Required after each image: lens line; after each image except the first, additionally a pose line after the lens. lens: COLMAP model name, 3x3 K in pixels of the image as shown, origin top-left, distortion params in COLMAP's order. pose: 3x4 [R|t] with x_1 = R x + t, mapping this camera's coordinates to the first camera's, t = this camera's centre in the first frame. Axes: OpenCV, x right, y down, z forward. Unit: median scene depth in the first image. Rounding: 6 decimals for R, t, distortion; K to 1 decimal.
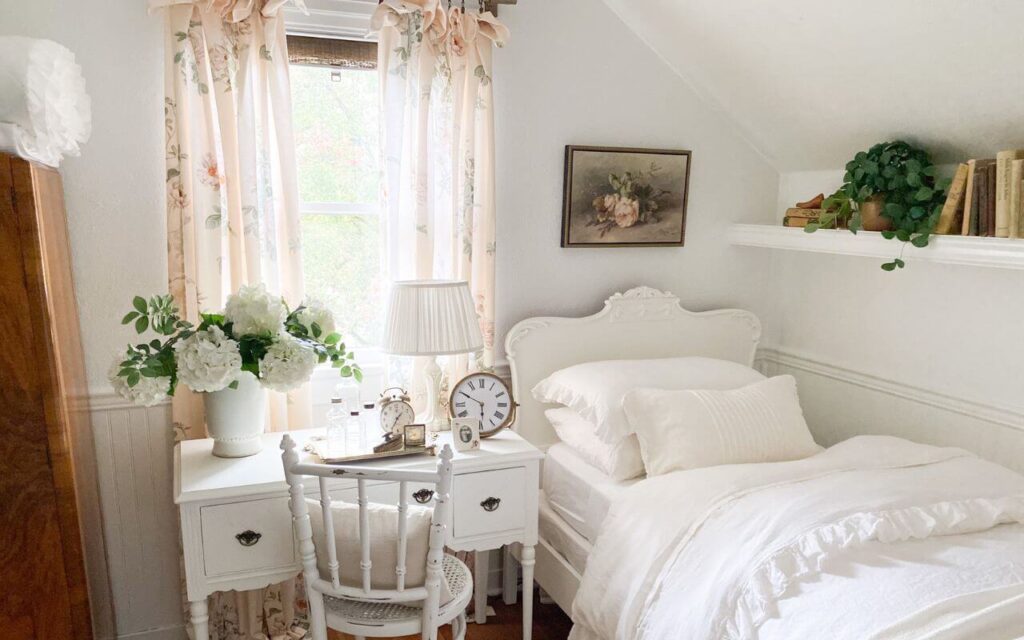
lens RADIAL K [[782.0, 0, 504.1], [0, 782.0, 383.6], [0, 0, 1]] dist [0.062610, -0.100199]
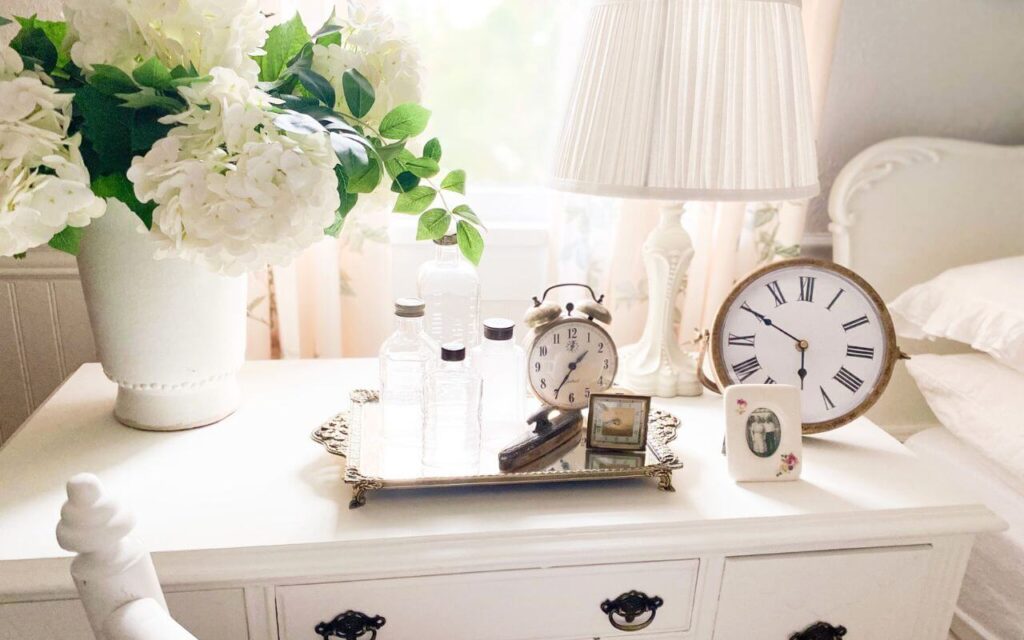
lens RADIAL K [[782.0, 0, 492.5], [0, 782.0, 338.3], [0, 0, 1]] dist [0.062610, -0.100199]
pose [[0.971880, 0.097158, -0.214497, -0.091714], [-0.074998, 0.991192, 0.109153, -0.006834], [0.223213, -0.089997, 0.970606, 0.608393]]
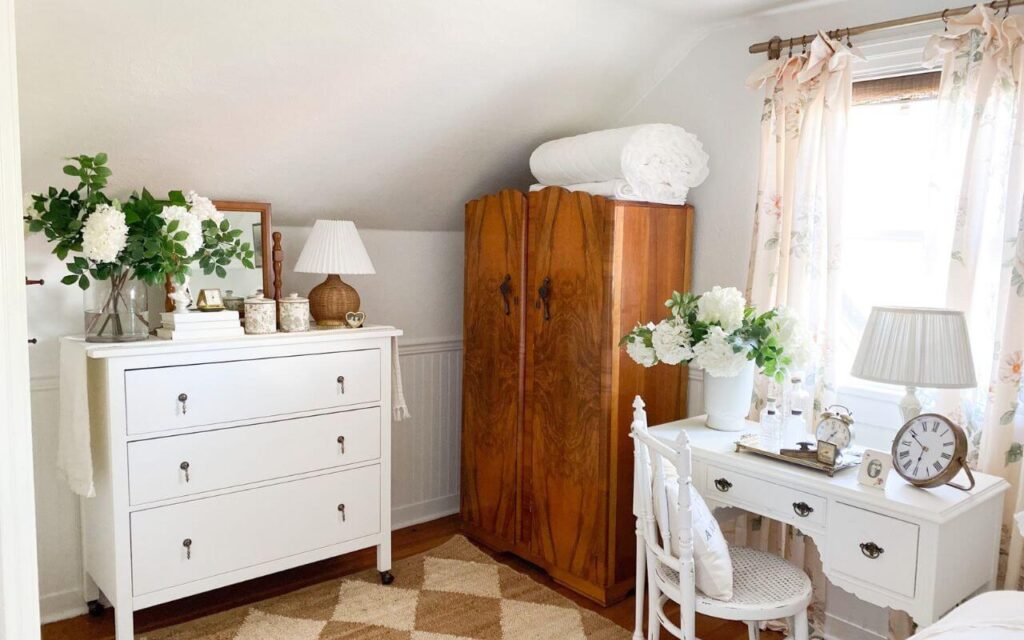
lens RADIAL K [[782.0, 0, 508.7], [0, 782.0, 317.5], [0, 0, 1]] dist [0.062610, -0.100199]
pose [[0.306786, 0.100985, -0.946406, 0.658404], [-0.229700, 0.972819, 0.029344, -0.036034], [0.923645, 0.208387, 0.321643, 0.250761]]
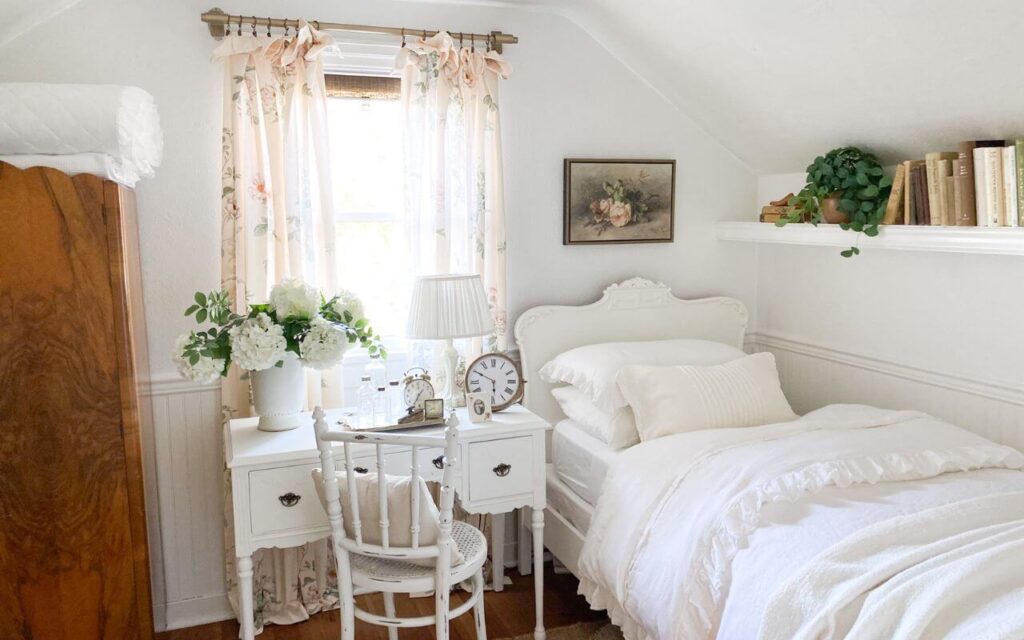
lens RADIAL K [[782.0, 0, 512.4], [0, 782.0, 300.6], [0, 0, 1]] dist [0.062610, -0.100199]
pose [[0.999543, -0.022573, -0.020118, 0.024542], [0.020146, 0.993319, -0.113630, 0.038967], [0.022548, 0.113173, 0.993319, -0.138445]]
